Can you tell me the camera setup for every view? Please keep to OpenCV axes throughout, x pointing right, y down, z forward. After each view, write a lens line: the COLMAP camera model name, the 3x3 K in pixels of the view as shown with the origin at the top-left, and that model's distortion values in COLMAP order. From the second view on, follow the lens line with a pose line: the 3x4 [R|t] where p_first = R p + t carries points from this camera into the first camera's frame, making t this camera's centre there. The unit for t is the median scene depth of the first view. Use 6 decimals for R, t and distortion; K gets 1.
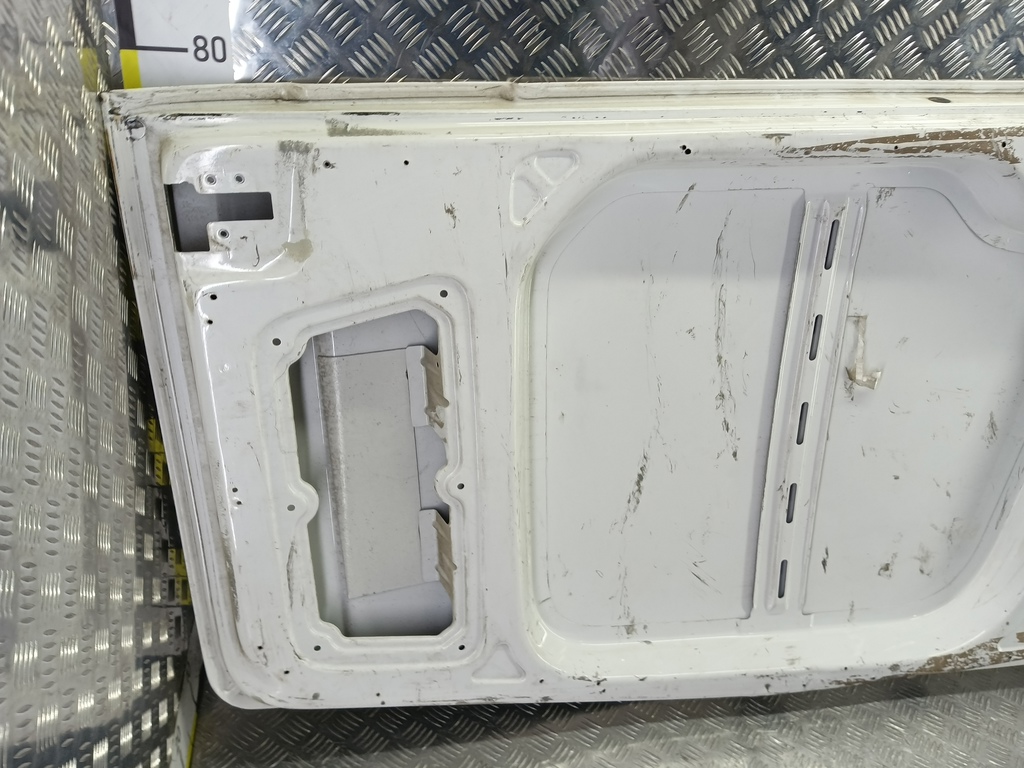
lens RADIAL K [[835.6, 0, 512.5], [0, 835.6, 389.8], [0, 0, 1]] dist [0.095478, -0.194555]
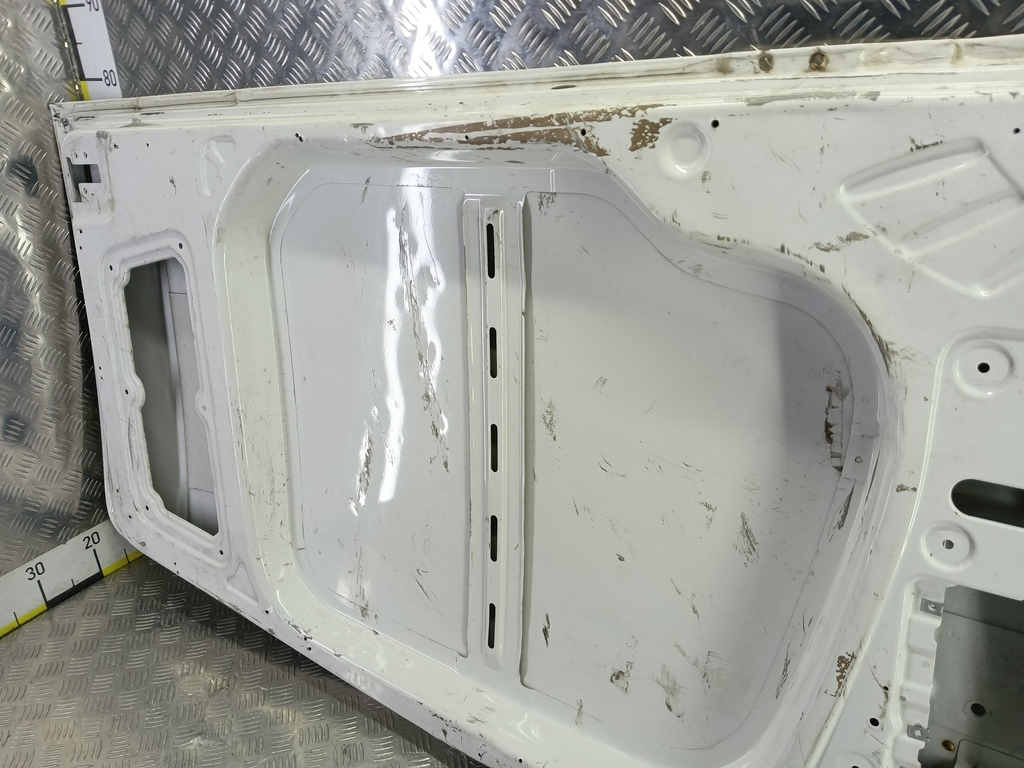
lens RADIAL K [[831.5, 0, 526.9], [0, 831.5, 392.4], [0, 0, 1]] dist [0.105645, -0.194569]
pose [[0.695703, 0.184352, -0.694270, 1.173491], [-0.265327, 0.964108, -0.009871, -0.022949], [0.667532, 0.191076, 0.719647, 0.422813]]
